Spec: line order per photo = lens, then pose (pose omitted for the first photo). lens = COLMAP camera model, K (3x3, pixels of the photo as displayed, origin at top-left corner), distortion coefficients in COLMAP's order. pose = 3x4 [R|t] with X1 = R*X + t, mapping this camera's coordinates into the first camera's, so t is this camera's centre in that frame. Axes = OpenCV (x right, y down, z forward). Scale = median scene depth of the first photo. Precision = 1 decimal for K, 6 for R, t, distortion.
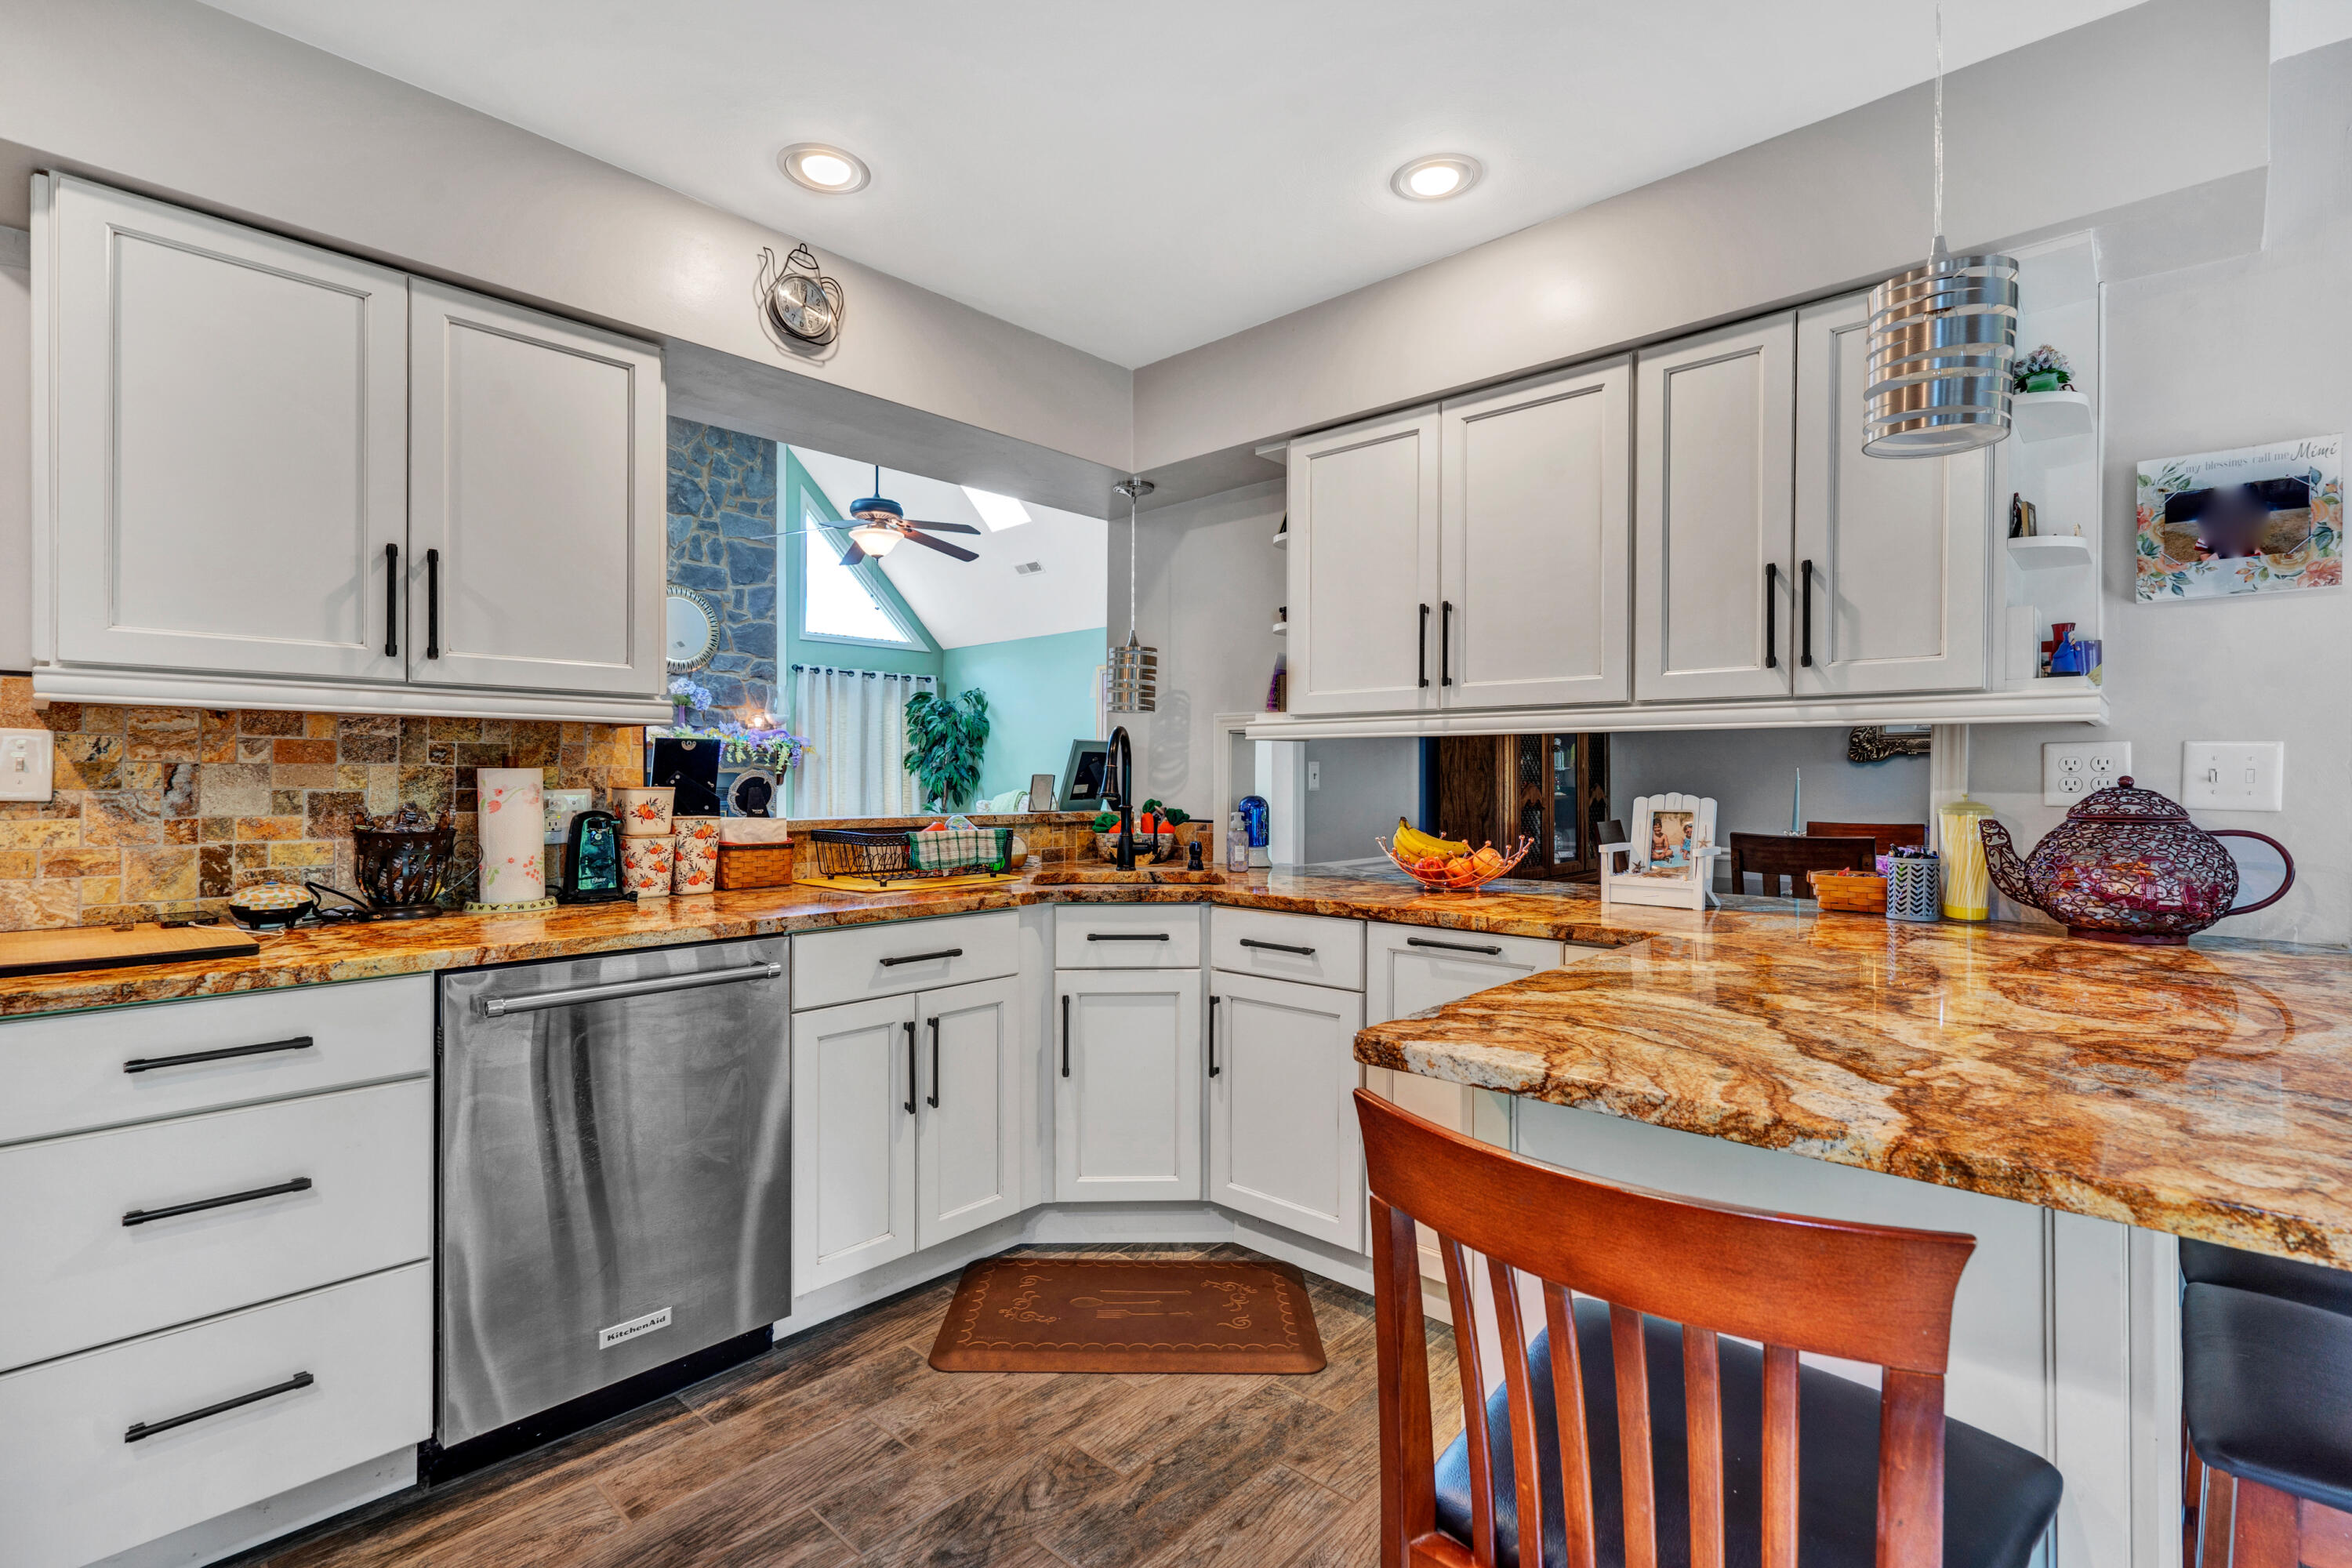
lens RADIAL K [[1070.4, 0, 1162.4], [0, 1070.4, 781.4], [0, 0, 1]] dist [-0.002899, 0.000660]
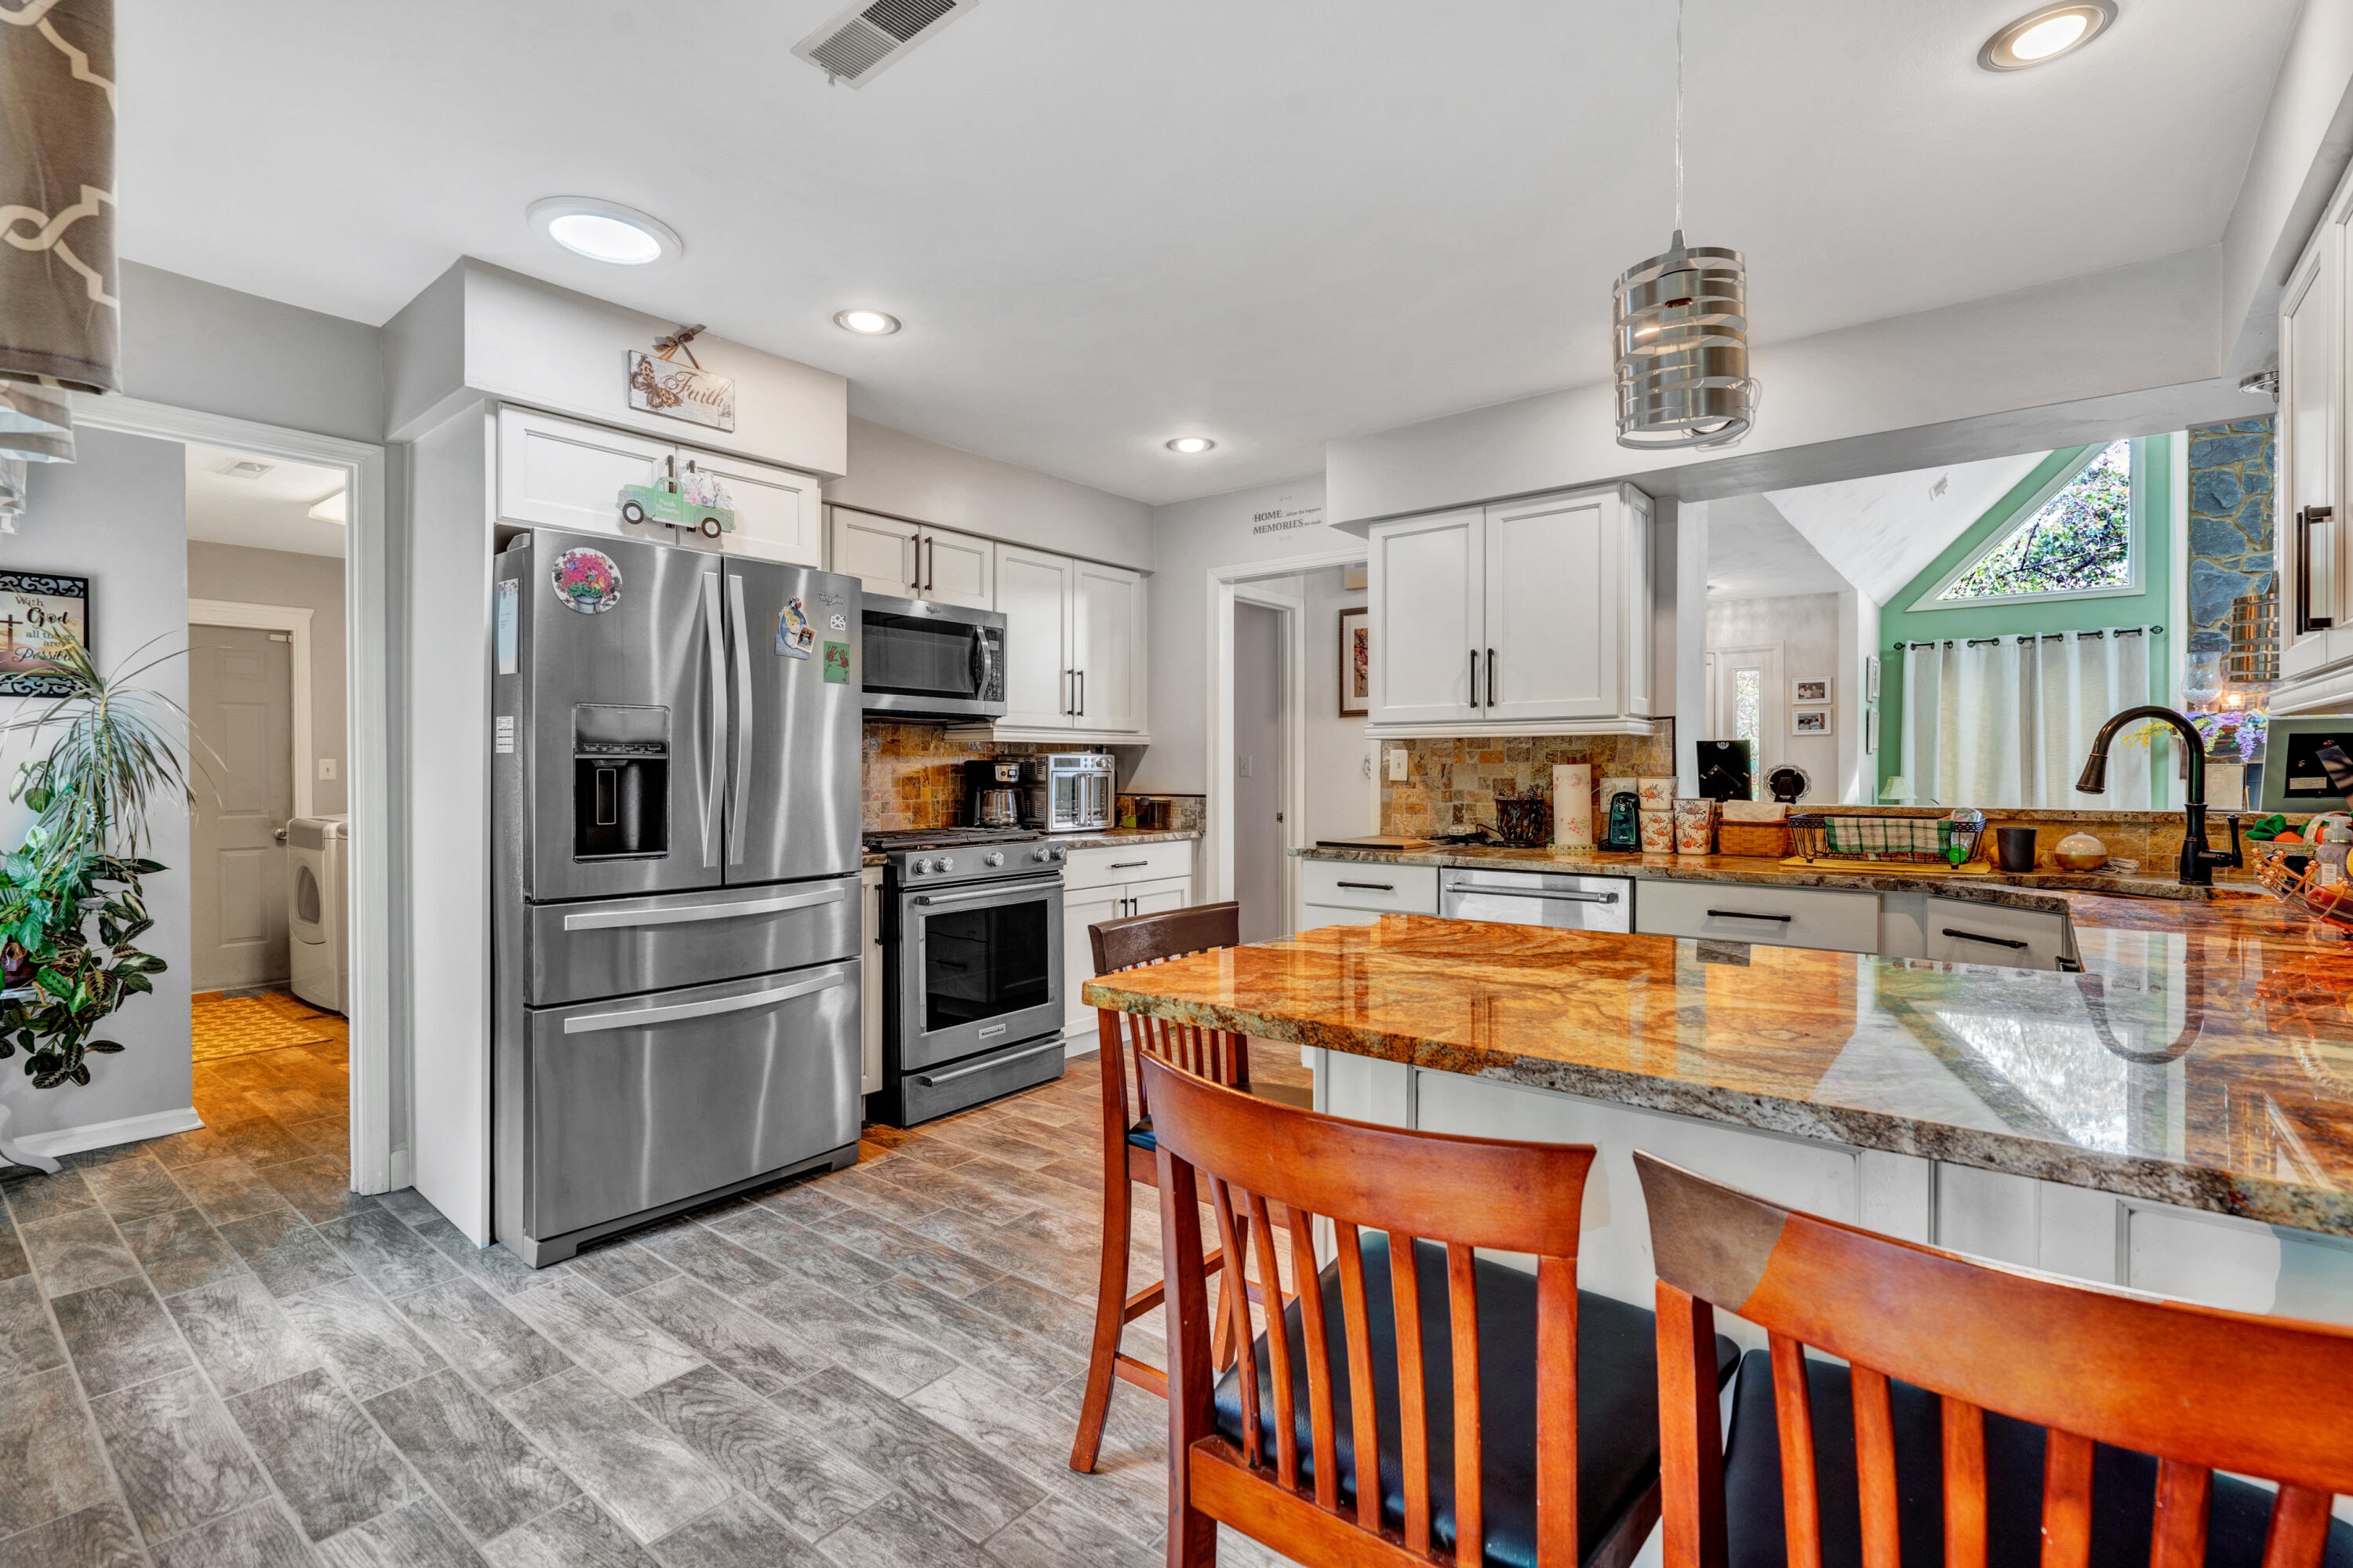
lens RADIAL K [[1070.8, 0, 1162.9], [0, 1070.8, 781.4], [0, 0, 1]] dist [-0.002899, 0.000660]
pose [[0.061098, 0.007433, -0.998104, 0.260895], [-0.001378, 0.999972, 0.007363, 0.000646], [0.998131, 0.000925, 0.061106, 0.069947]]
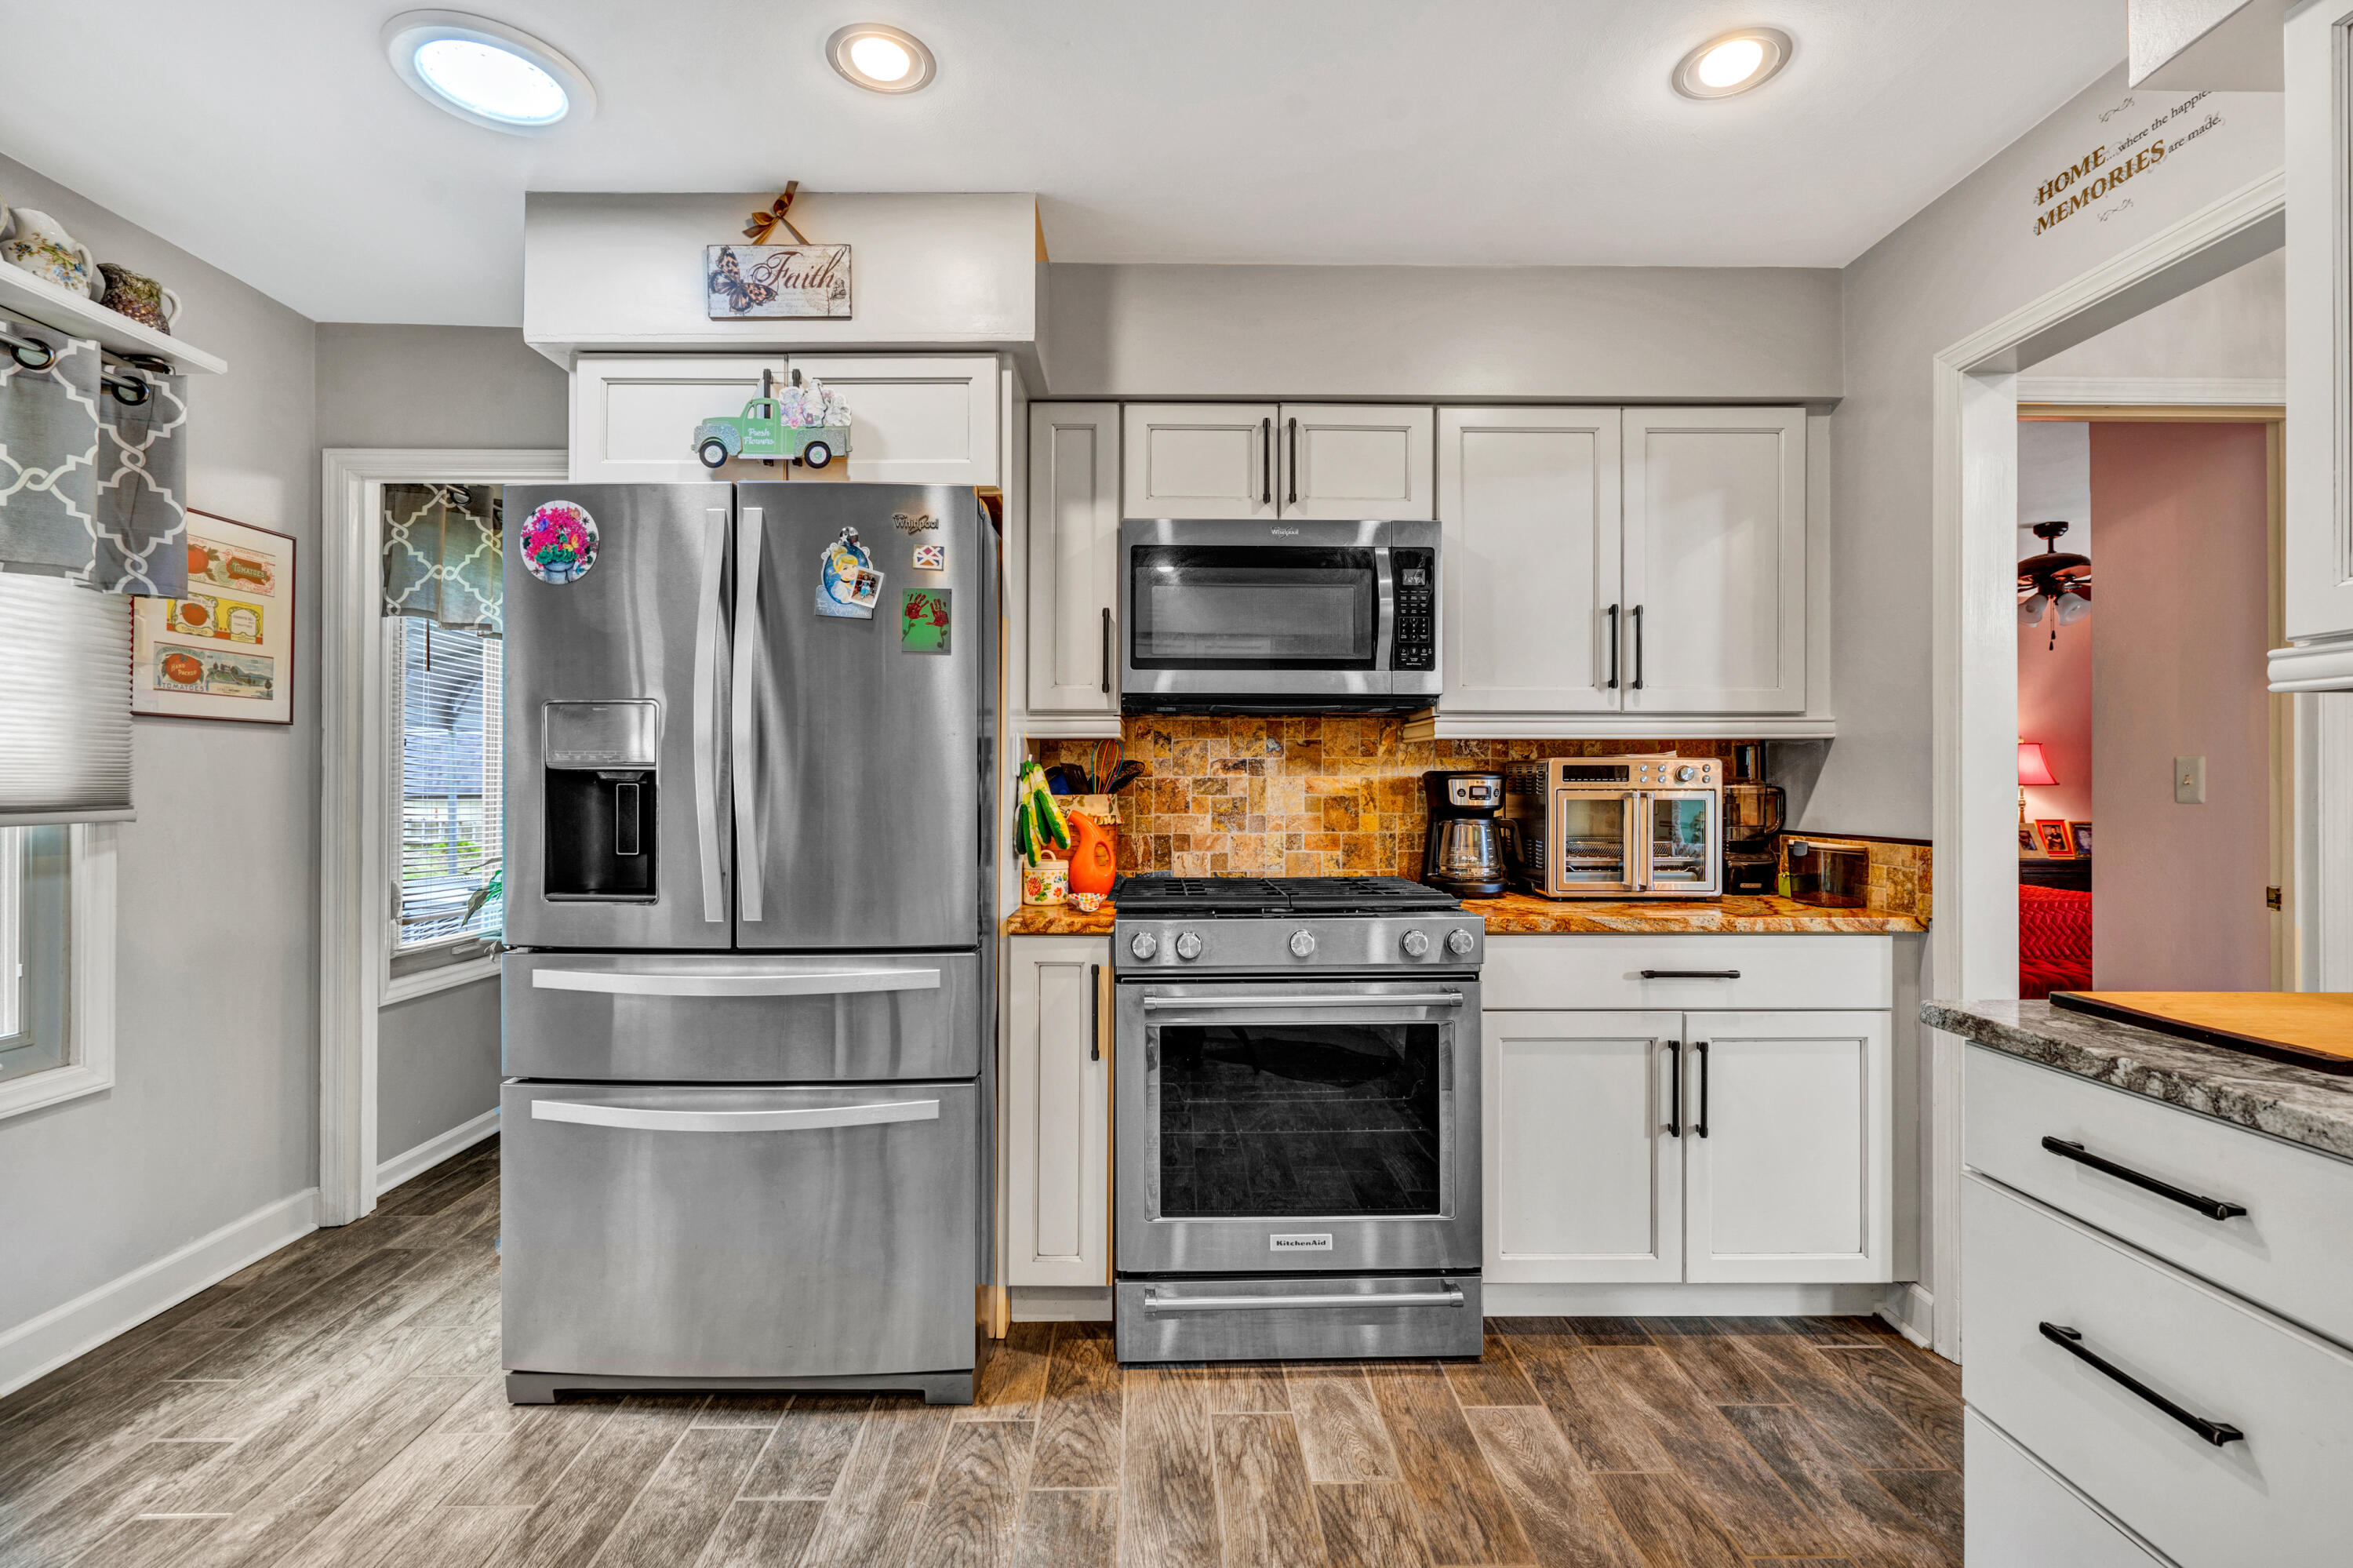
lens RADIAL K [[1070.8, 0, 1162.9], [0, 1070.8, 781.4], [0, 0, 1]] dist [-0.002899, 0.000660]
pose [[-0.727715, -0.007251, -0.685841, 0.015439], [-0.005308, 0.999974, -0.004940, -0.000423], [0.685859, 0.000046, -0.727734, 0.188018]]
